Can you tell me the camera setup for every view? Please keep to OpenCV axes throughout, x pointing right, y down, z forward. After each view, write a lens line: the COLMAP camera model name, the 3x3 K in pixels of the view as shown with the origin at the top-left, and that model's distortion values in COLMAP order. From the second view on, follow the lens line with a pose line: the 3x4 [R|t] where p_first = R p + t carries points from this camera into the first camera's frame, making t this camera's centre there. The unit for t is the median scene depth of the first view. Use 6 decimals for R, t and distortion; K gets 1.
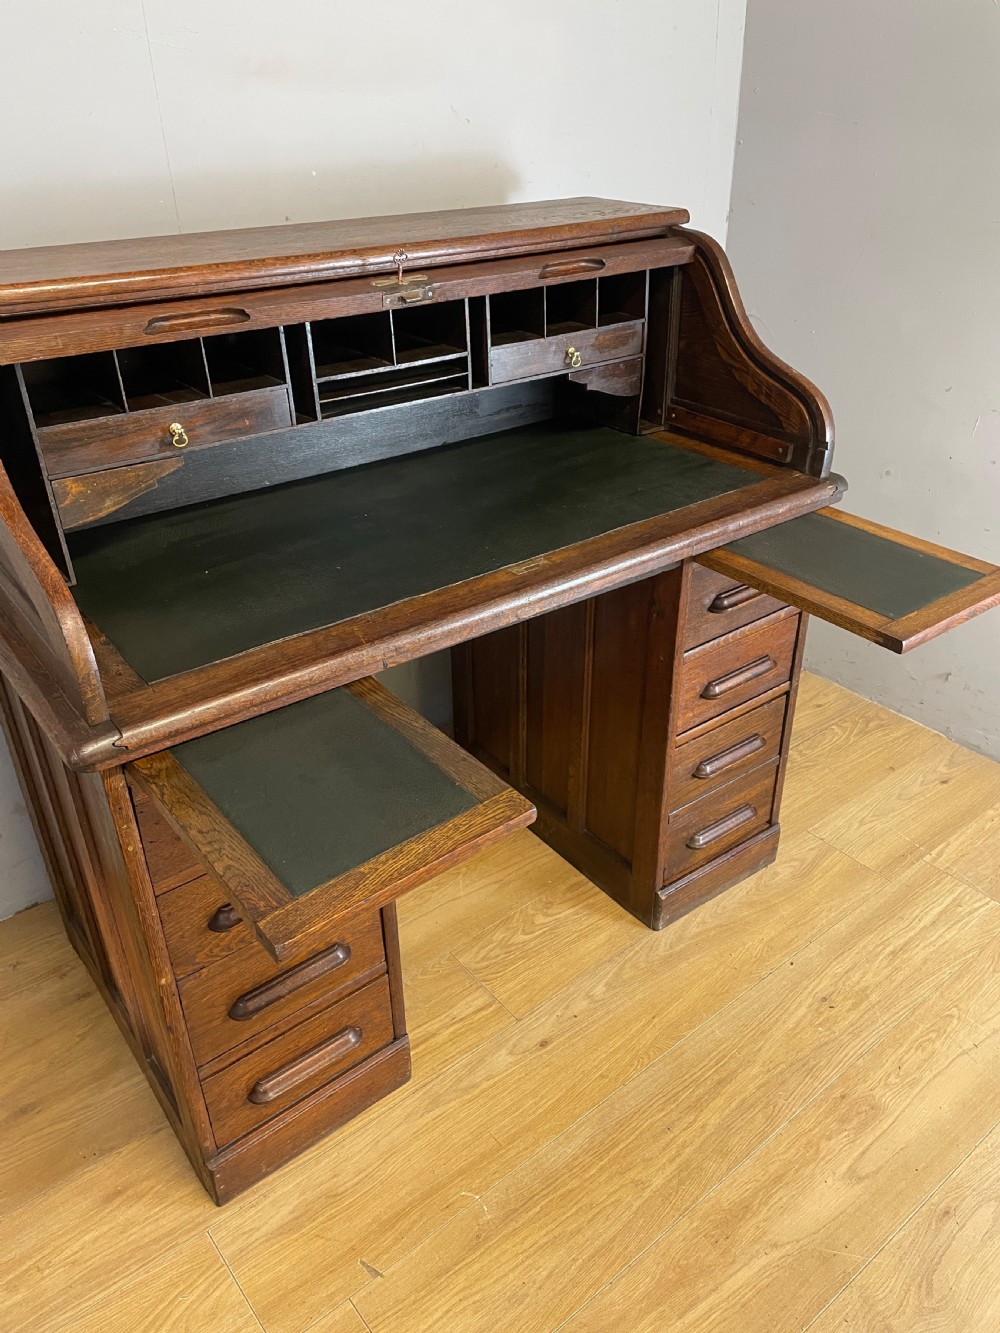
lens RADIAL K [[1006.2, 0, 515.2], [0, 1006.2, 652.8], [0, 0, 1]] dist [0.048295, -0.071044]
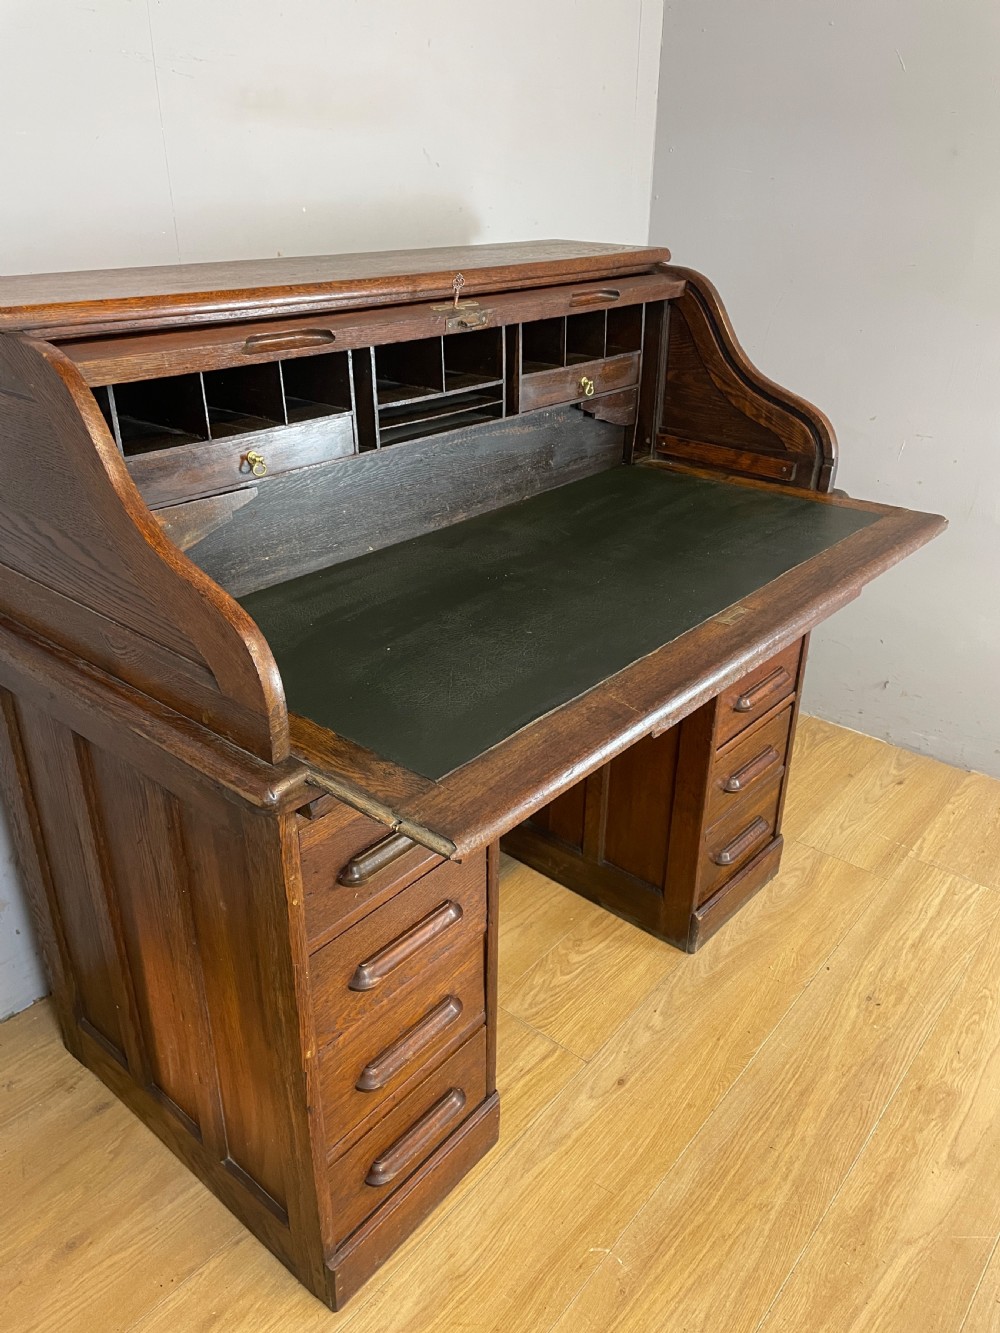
lens RADIAL K [[1006.2, 0, 500.2], [0, 1006.2, 645.7], [0, 0, 1]] dist [0.048295, -0.071044]
pose [[0.979236, -0.068218, 0.190899, -0.250440], [0.081855, 0.994556, -0.064480, 0.026329], [-0.185461, 0.078767, 0.979490, 0.043941]]
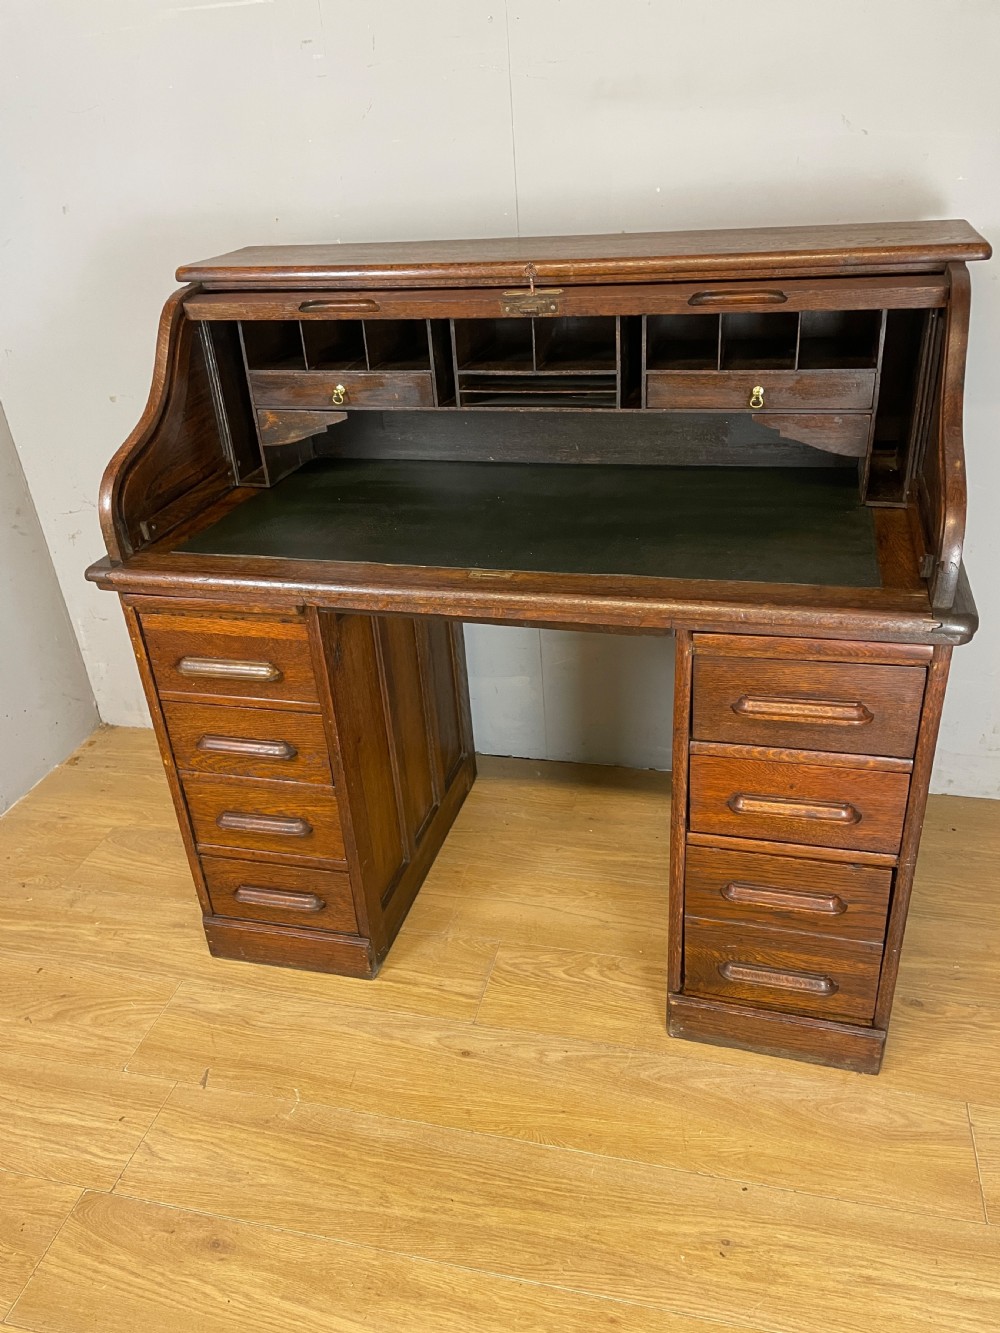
lens RADIAL K [[1006.2, 0, 490.3], [0, 1006.2, 657.6], [0, 0, 1]] dist [0.048295, -0.071044]
pose [[0.601449, 0.348011, -0.719130, 0.654346], [-0.354730, 0.922870, 0.149927, -0.139962], [0.715839, 0.164923, 0.678509, 0.284240]]
